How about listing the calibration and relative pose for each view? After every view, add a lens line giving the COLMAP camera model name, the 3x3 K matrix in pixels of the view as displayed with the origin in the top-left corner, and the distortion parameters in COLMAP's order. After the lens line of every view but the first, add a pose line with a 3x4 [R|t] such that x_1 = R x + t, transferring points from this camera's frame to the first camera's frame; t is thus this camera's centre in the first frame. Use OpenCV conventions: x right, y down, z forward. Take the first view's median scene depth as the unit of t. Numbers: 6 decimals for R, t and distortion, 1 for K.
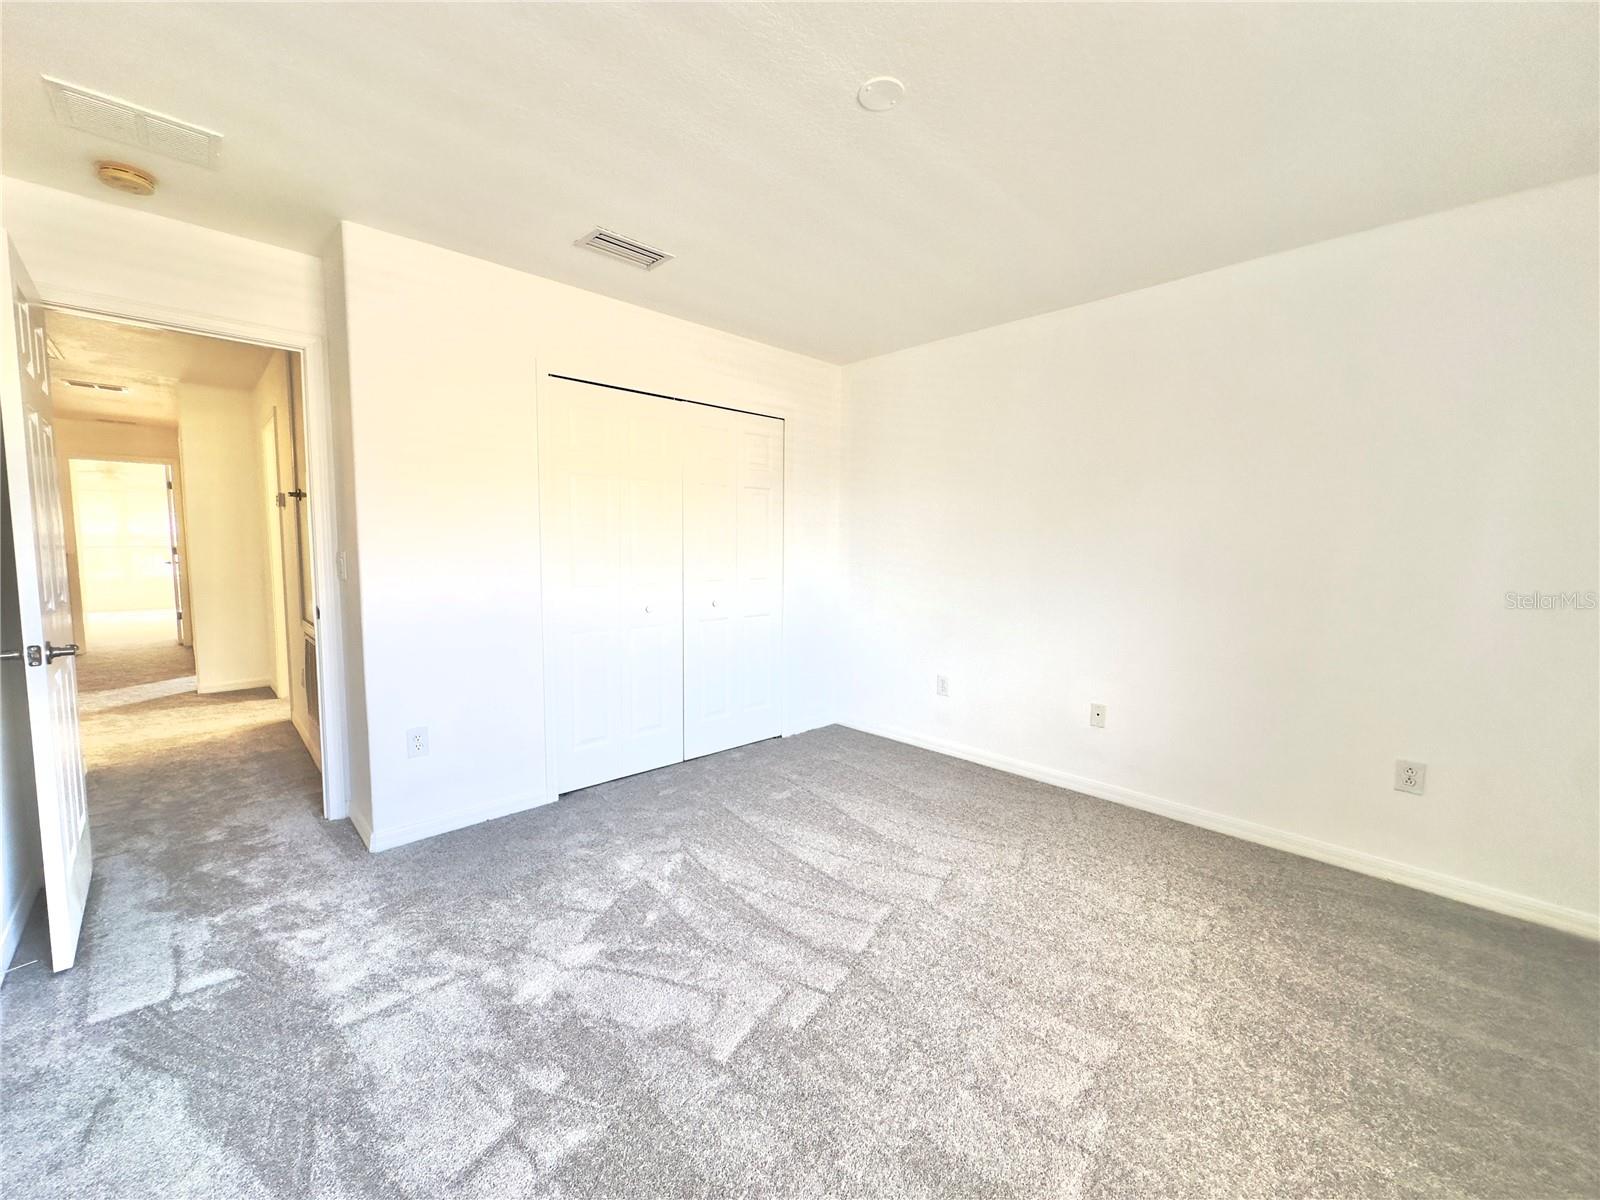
lens RADIAL K [[650.1, 0, 801.8], [0, 650.1, 602.1], [0, 0, 1]] dist [0.001670, 0.000170]
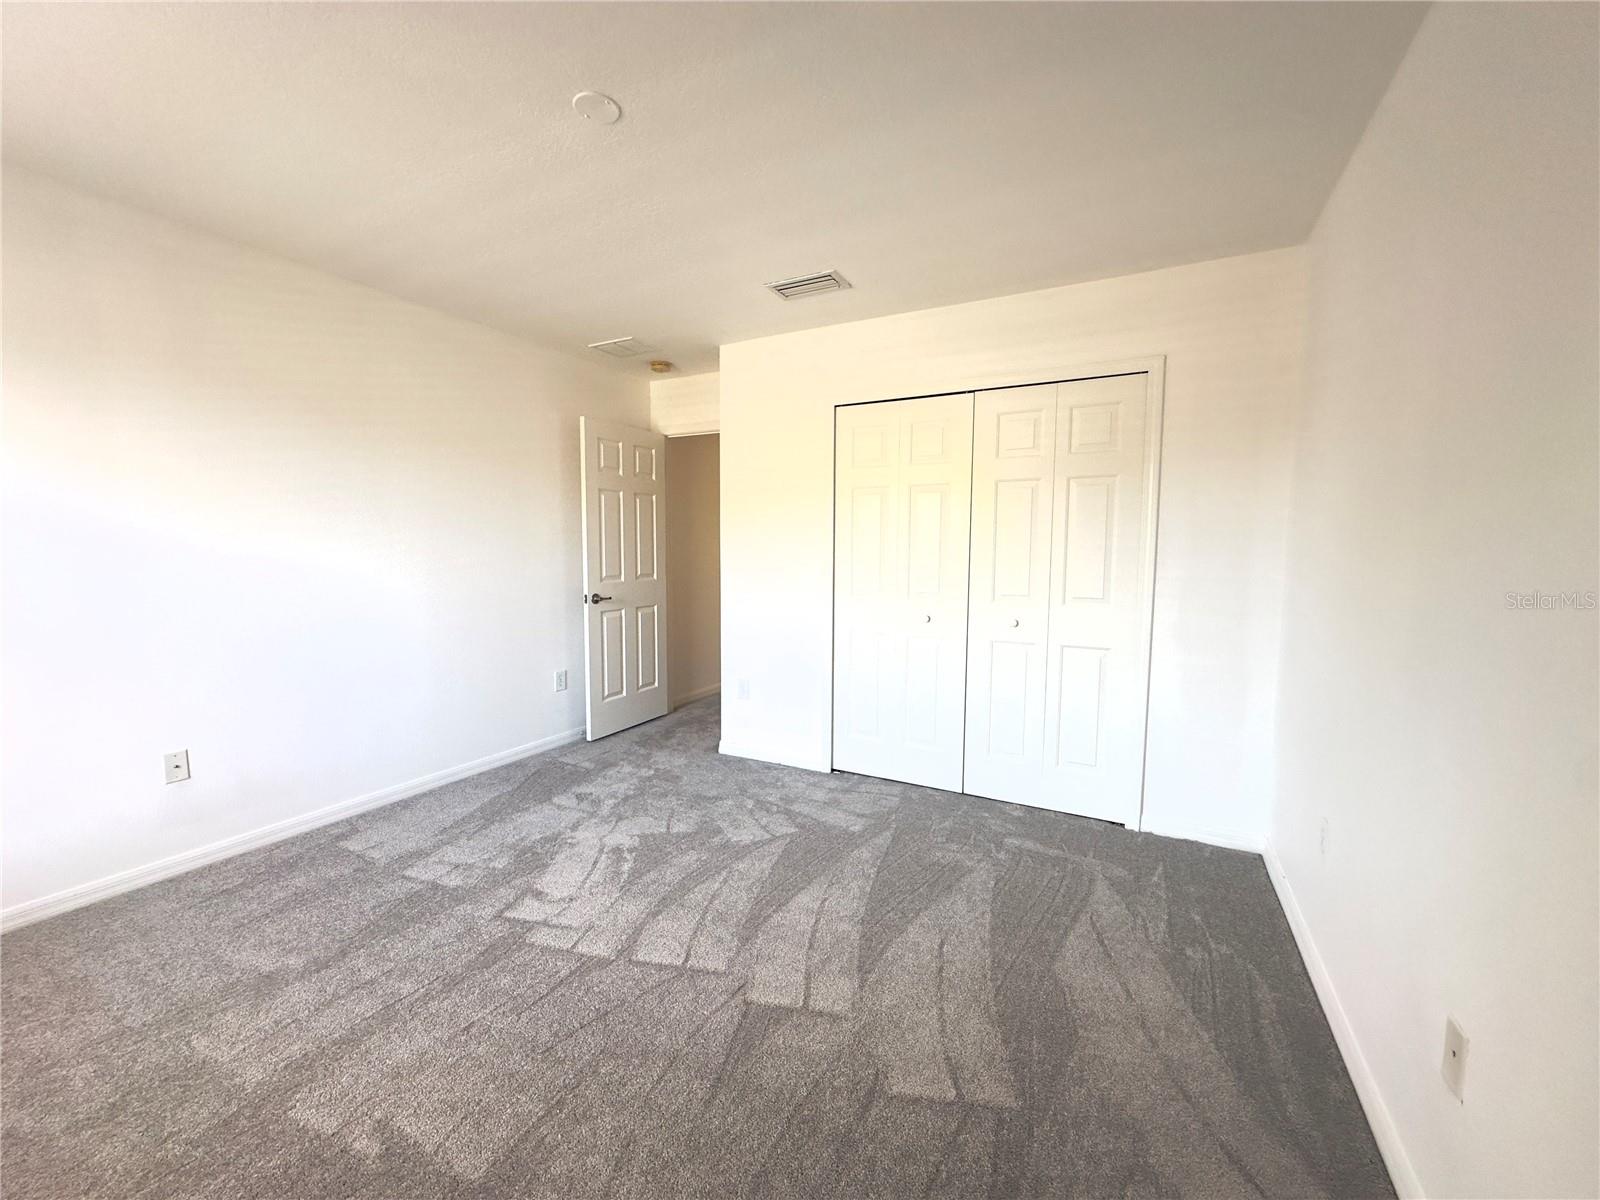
lens RADIAL K [[650.1, 0, 796.6], [0, 650.1, 599.3], [0, 0, 1]] dist [0.001670, 0.000170]
pose [[0.284273, 0.065545, -0.956500, 0.962175], [-0.088399, 0.995202, 0.041924, -0.063278], [0.954659, 0.072636, 0.288703, 0.815985]]
